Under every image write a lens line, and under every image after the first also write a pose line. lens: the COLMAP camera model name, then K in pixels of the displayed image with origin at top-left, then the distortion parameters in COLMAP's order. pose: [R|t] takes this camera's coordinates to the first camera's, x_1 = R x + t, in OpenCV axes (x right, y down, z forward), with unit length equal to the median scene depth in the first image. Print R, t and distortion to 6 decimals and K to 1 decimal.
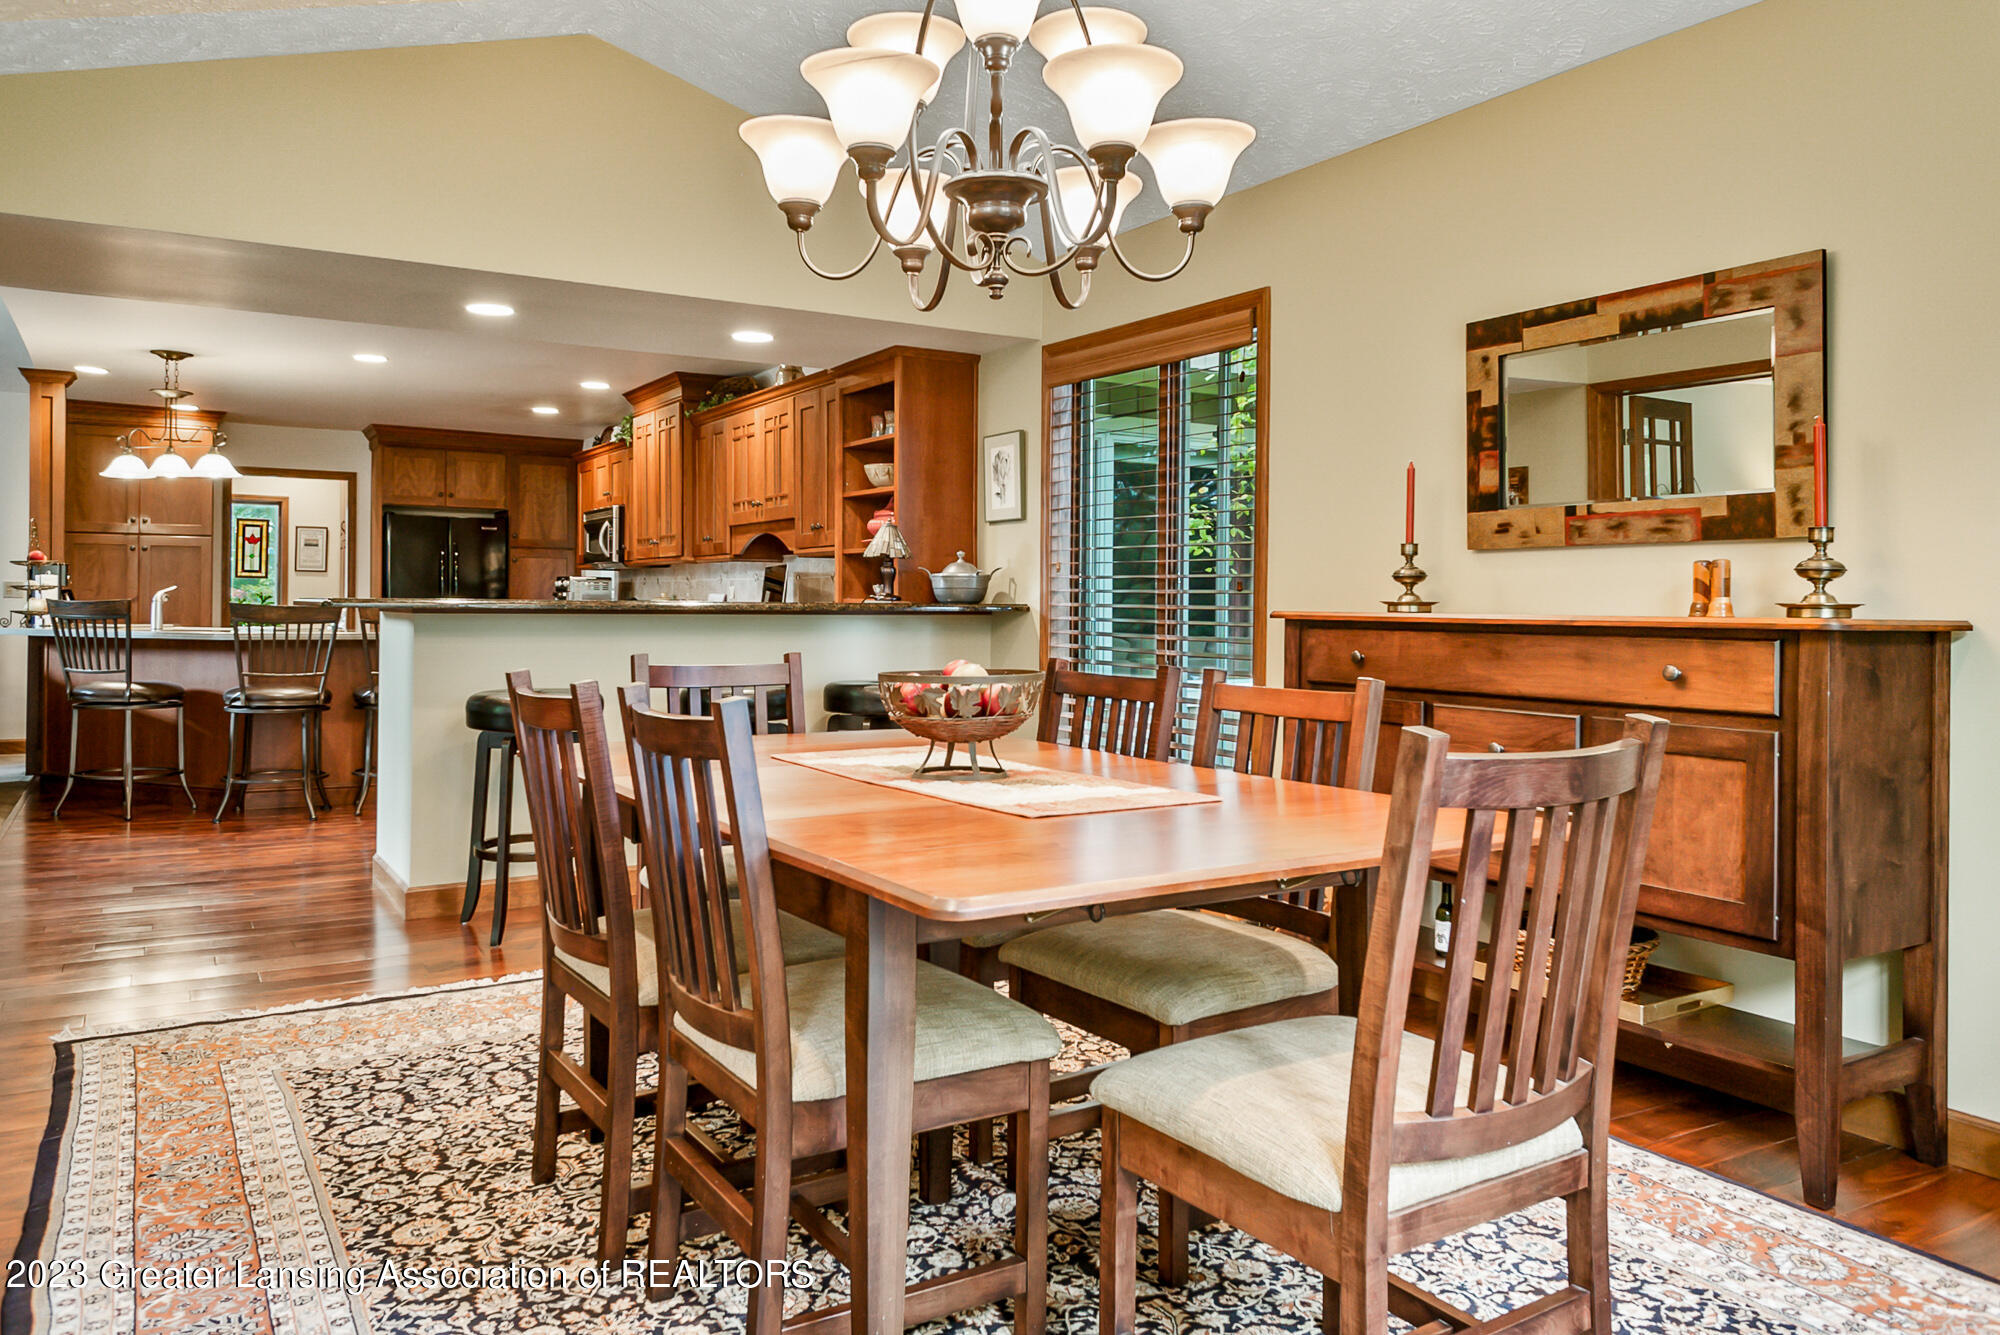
lens RADIAL K [[1368.1, 0, 991.6], [0, 1368.1, 608.7], [0, 0, 1]] dist [0.019476, -0.011081]
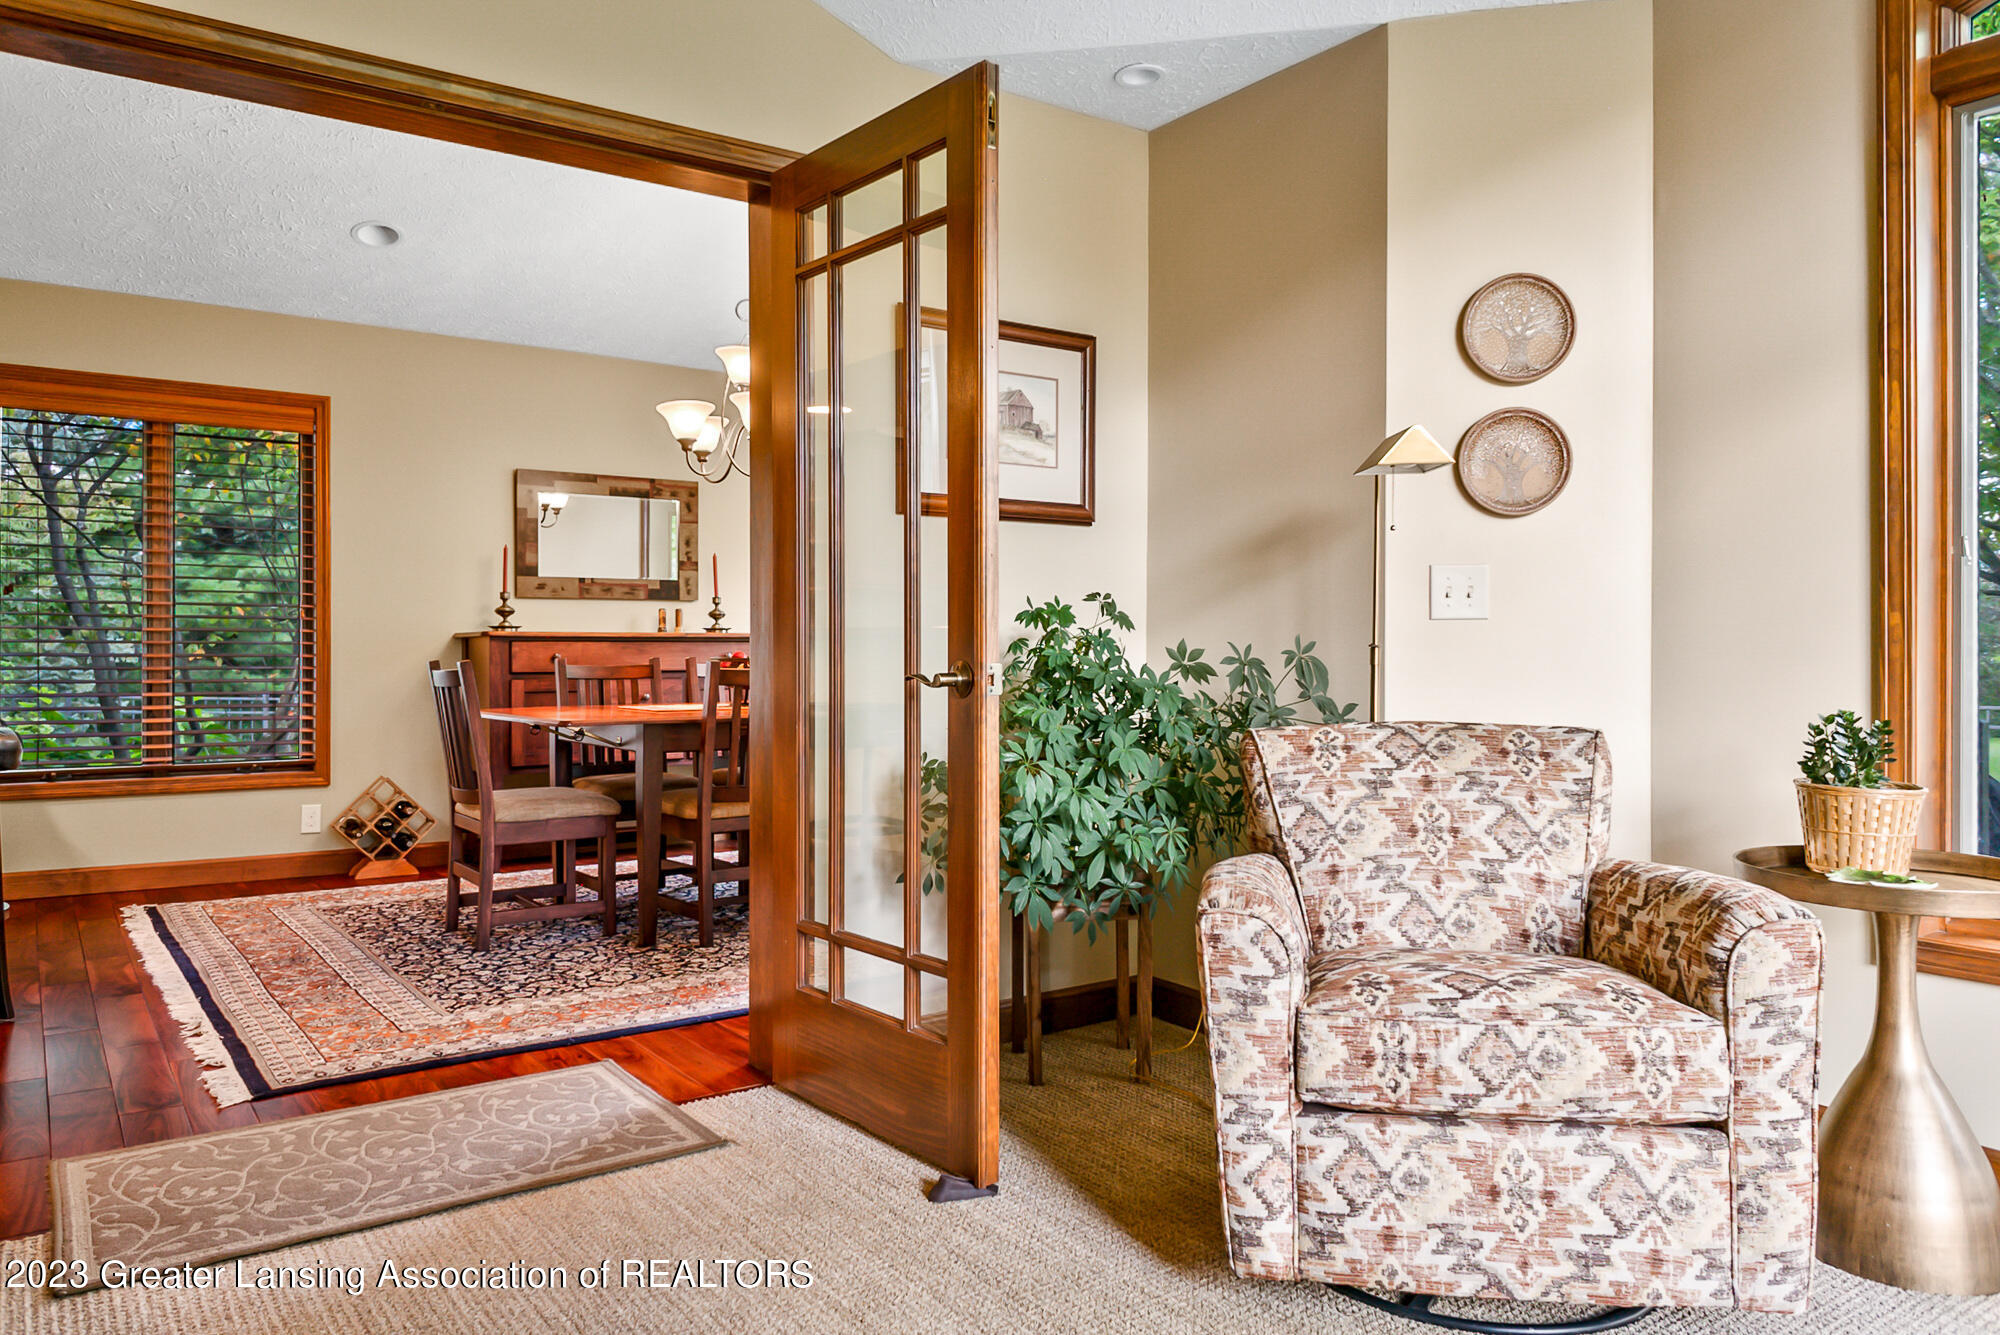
lens RADIAL K [[1368.1, 0, 1000.1], [0, 1368.1, 657.7], [0, 0, 1]] dist [0.019476, -0.011081]
pose [[-0.072731, -0.020100, 0.997149, -1.734703], [0.003816, 0.999784, 0.020431, 0.001720], [-0.997344, 0.005291, -0.072639, 0.601399]]
